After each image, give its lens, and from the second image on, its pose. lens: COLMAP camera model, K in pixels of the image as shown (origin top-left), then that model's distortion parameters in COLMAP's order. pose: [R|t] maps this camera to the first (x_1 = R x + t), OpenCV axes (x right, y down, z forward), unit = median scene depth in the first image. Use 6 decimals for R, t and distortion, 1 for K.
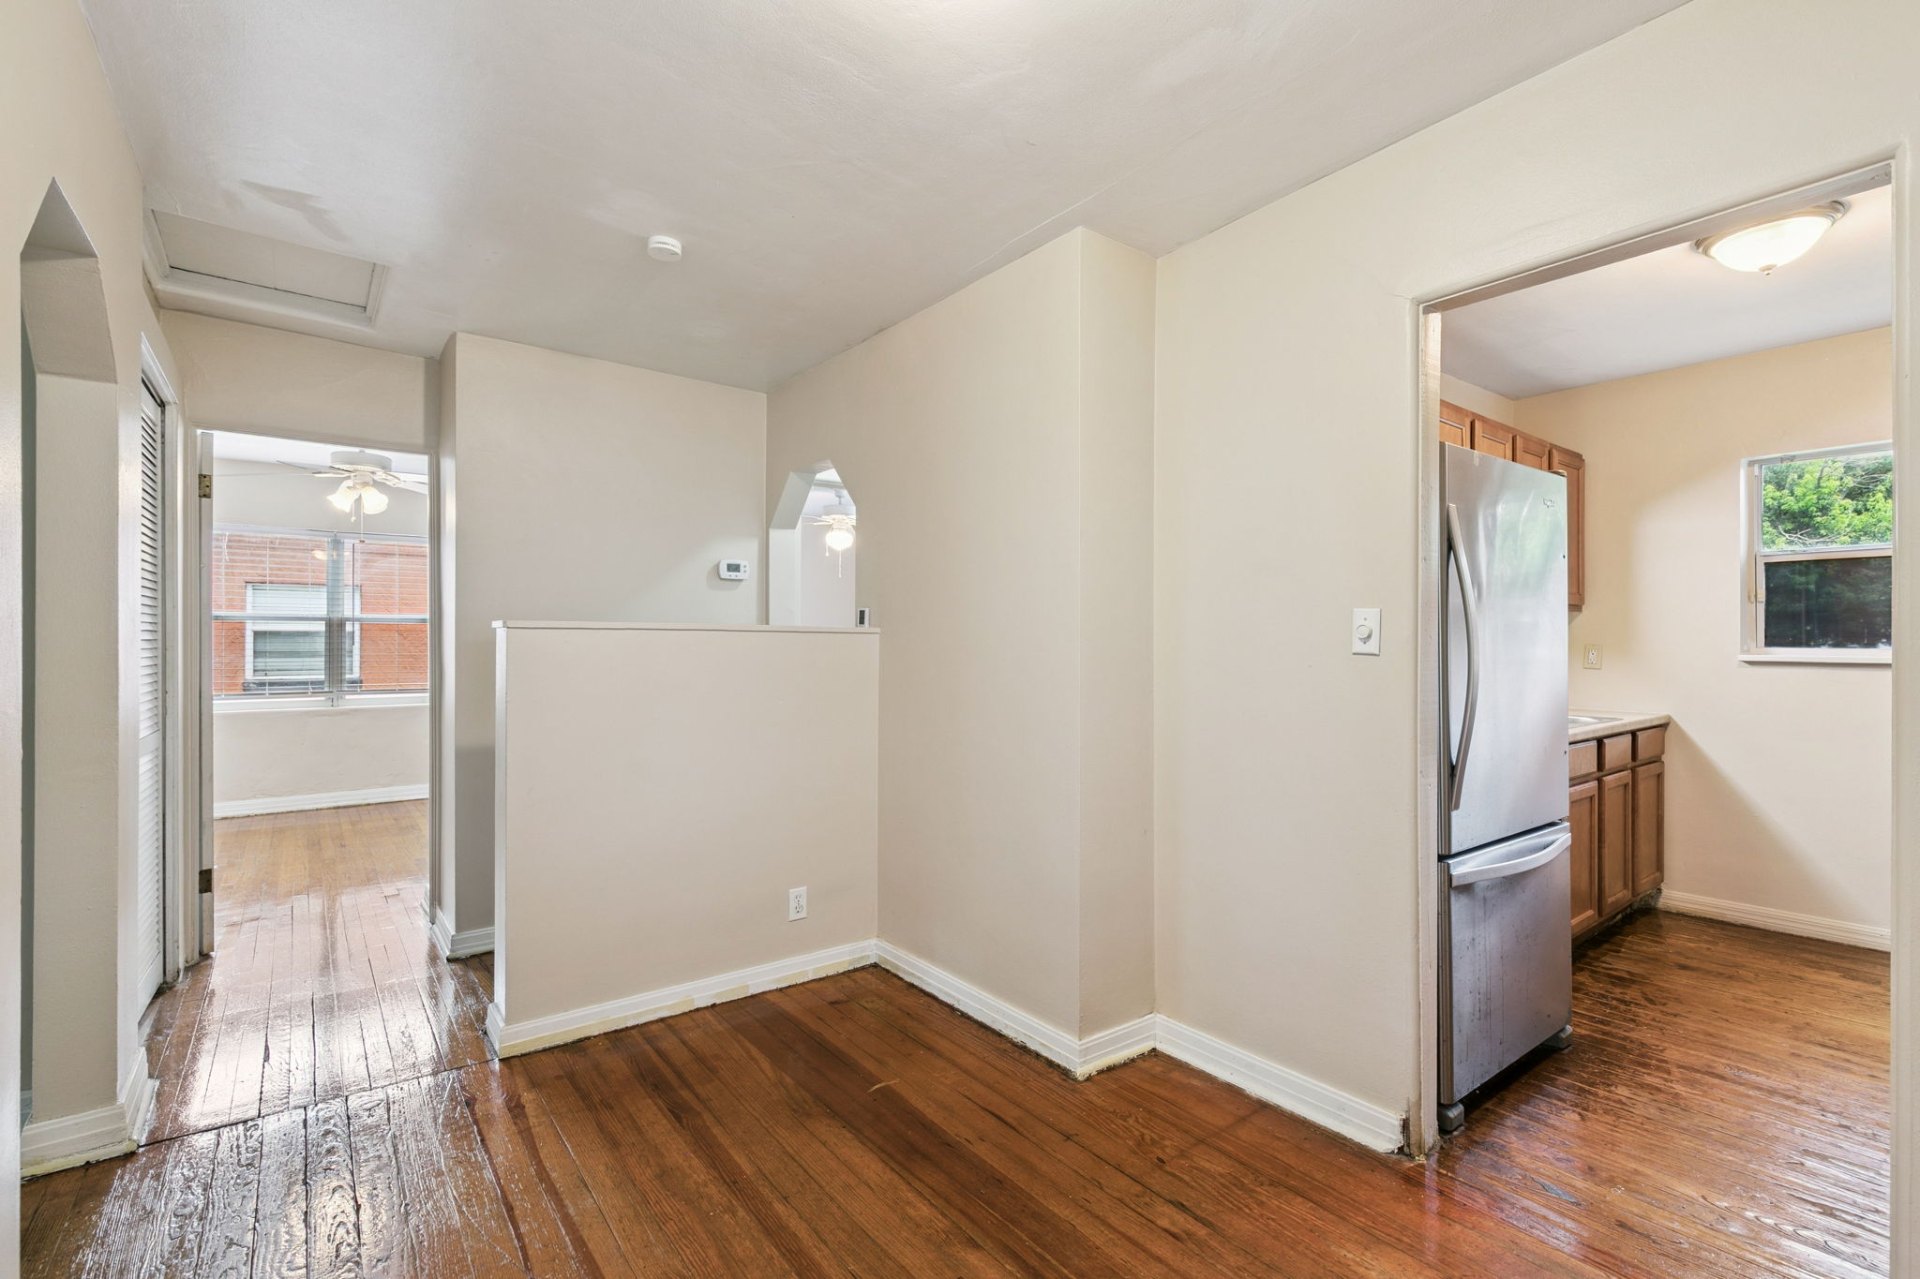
lens RADIAL K [[863.3, 0, 974.8], [0, 863.3, 635.6], [0, 0, 1]] dist [-0.000608, -0.000192]
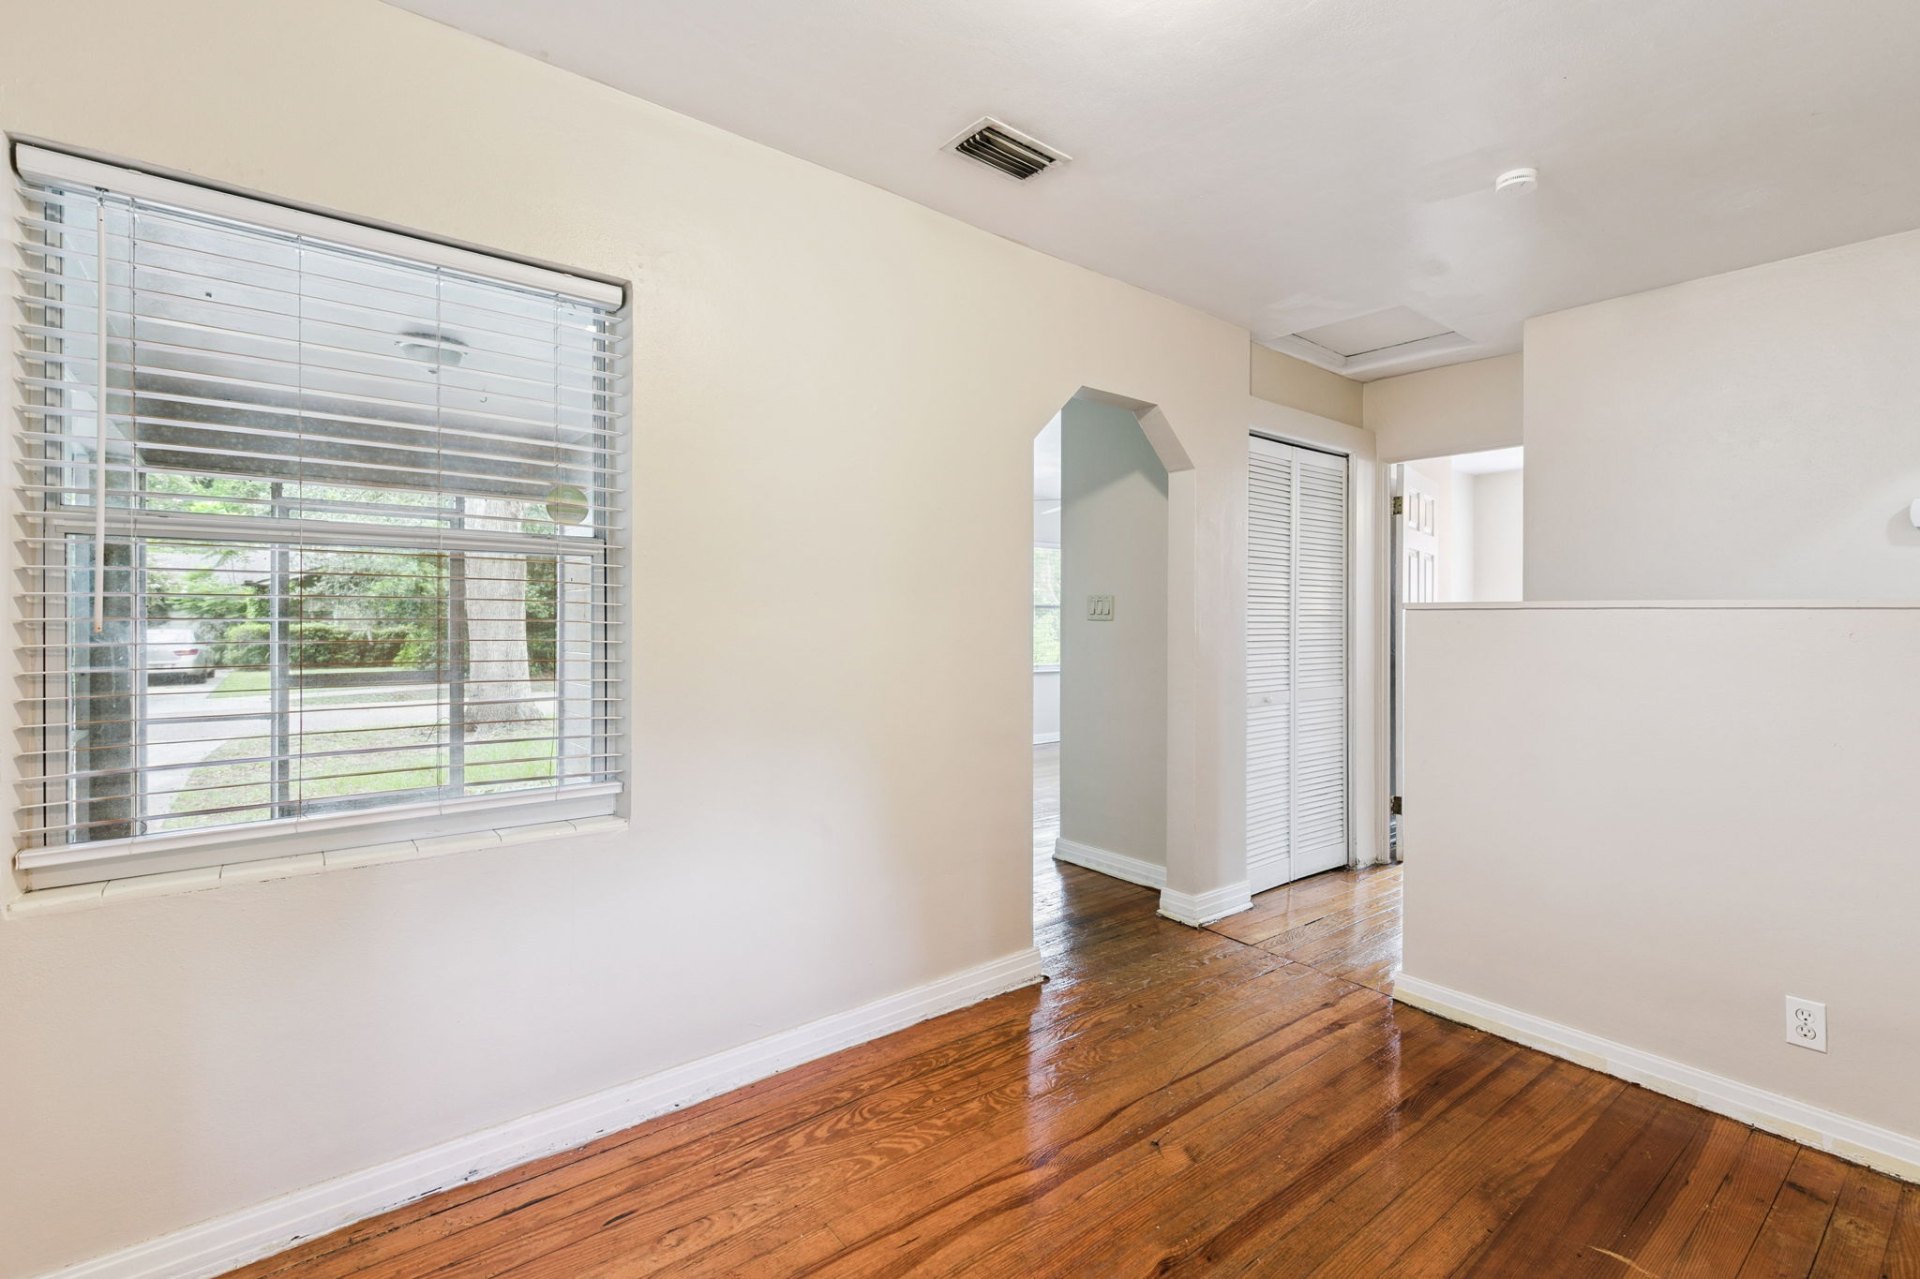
lens RADIAL K [[863.3, 0, 968.3], [0, 863.3, 622.4], [0, 0, 1]] dist [-0.000608, -0.000192]
pose [[0.006714, 0.000139, -0.999977, 0.460597], [-0.000782, 1.000000, 0.000134, 0.006012], [0.999977, 0.000781, 0.006715, 0.368603]]
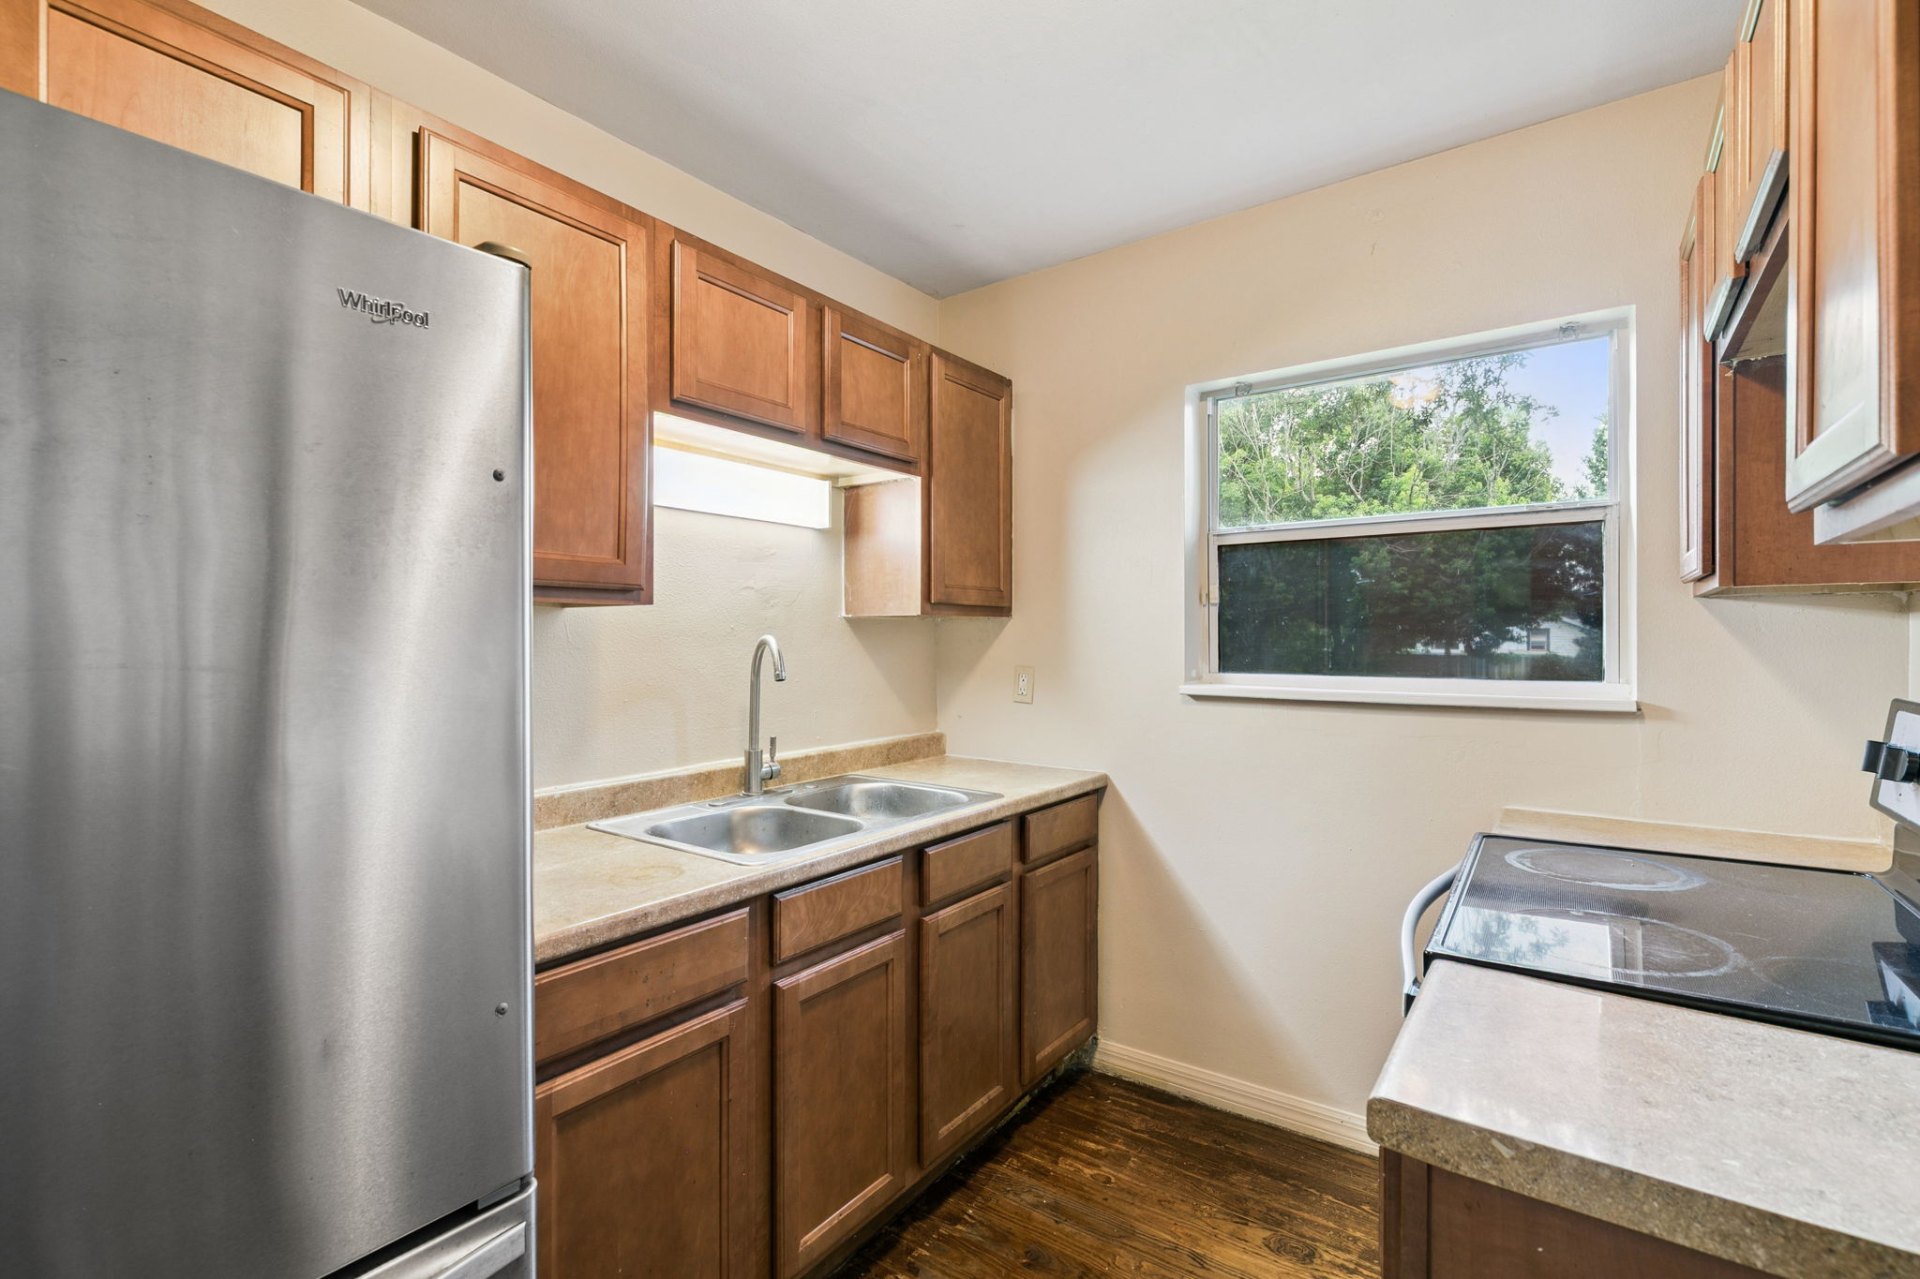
lens RADIAL K [[863.3, 0, 998.2], [0, 863.3, 636.0], [0, 0, 1]] dist [-0.000608, -0.000192]
pose [[0.951755, -0.003252, 0.306841, 0.679163], [0.002299, 0.999991, 0.003469, -0.021363], [-0.306850, -0.002597, 0.951754, 0.515743]]
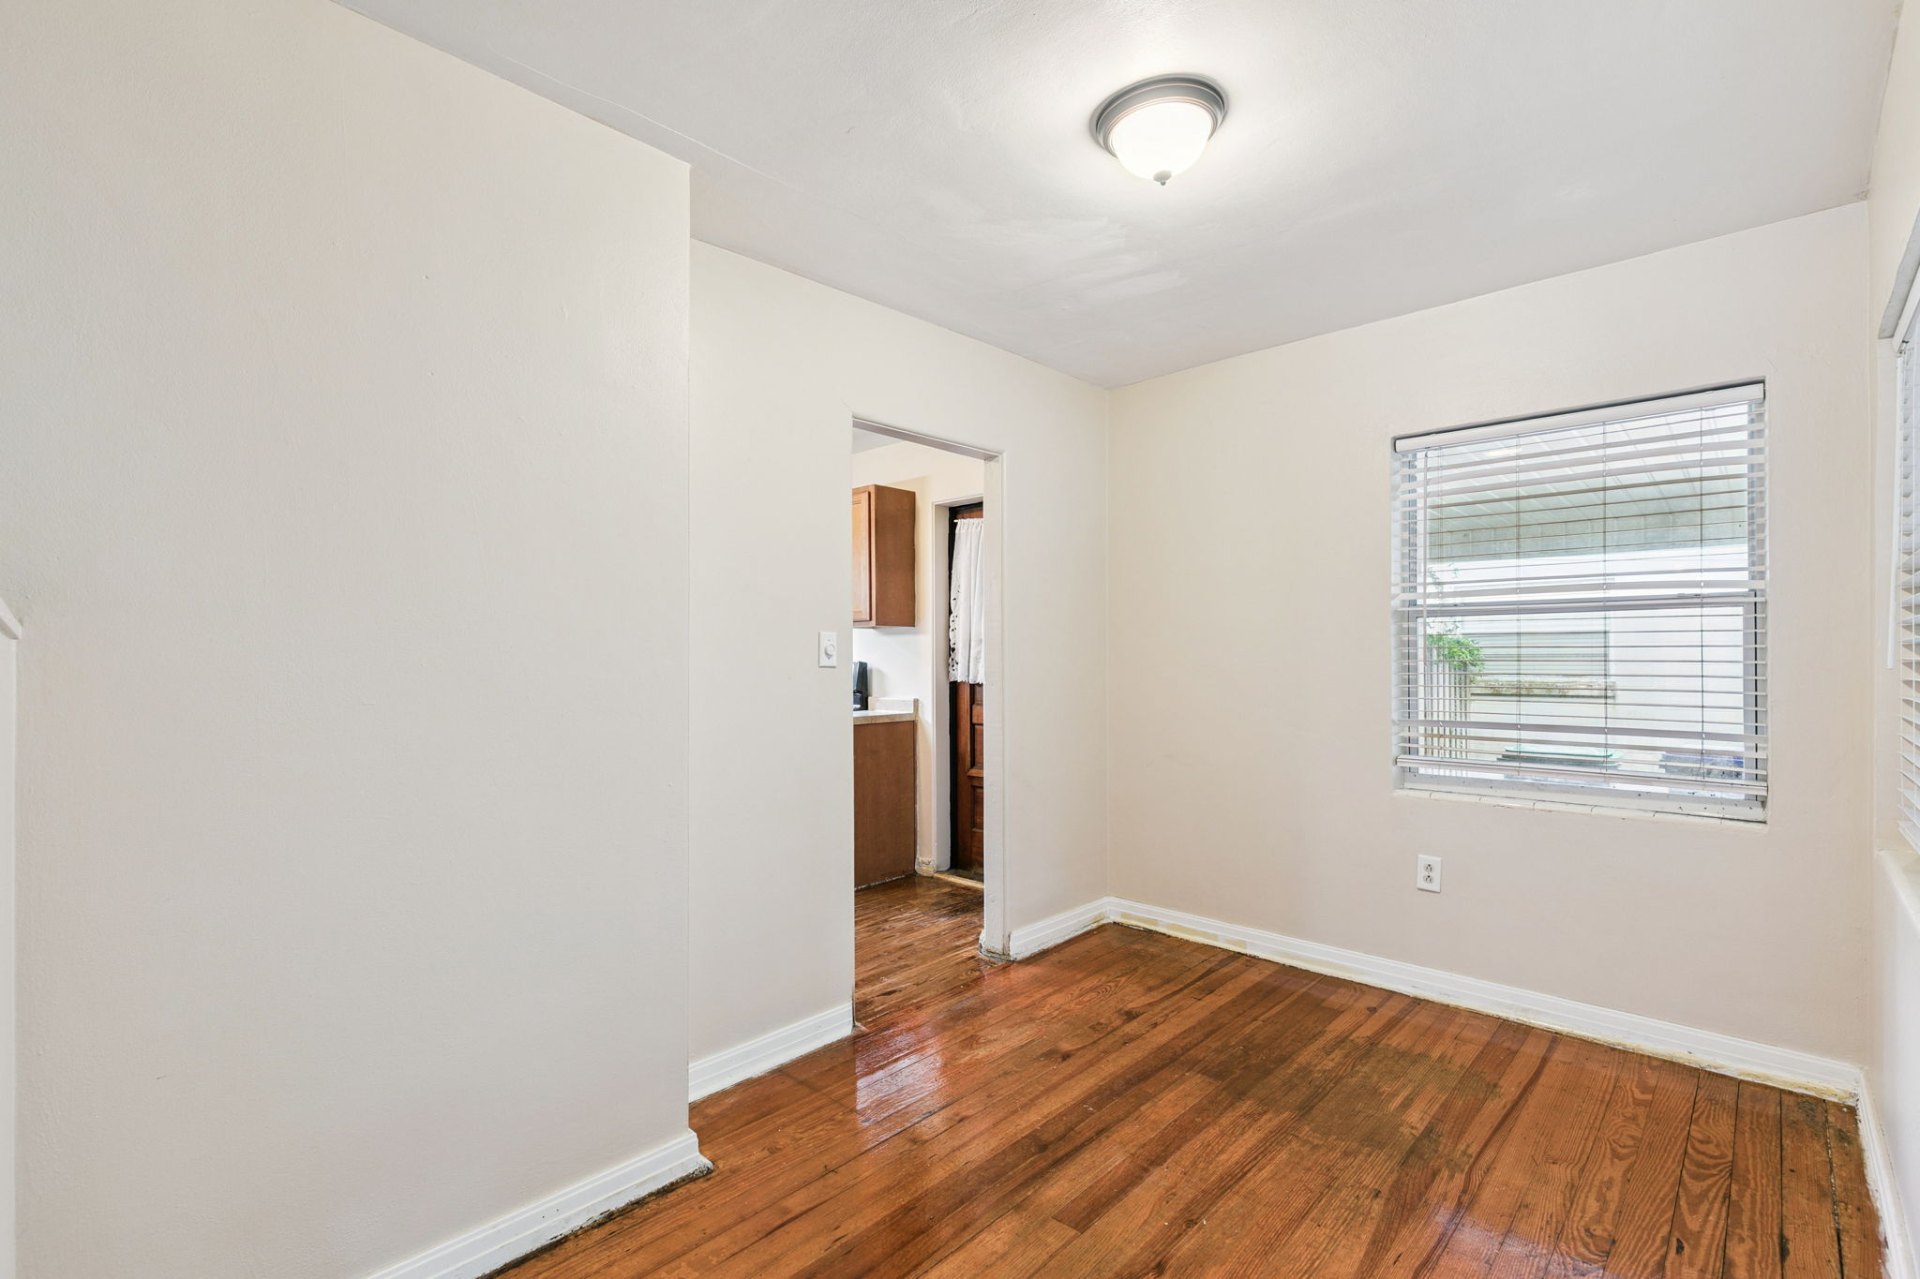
lens RADIAL K [[863.3, 0, 959.2], [0, 863.3, 651.4], [0, 0, 1]] dist [-0.000608, -0.000192]
pose [[-0.149333, 0.004154, 0.988778, -0.613458], [-0.002338, 0.999987, -0.004554, 0.002522], [-0.988784, -0.002992, -0.149321, 0.707308]]
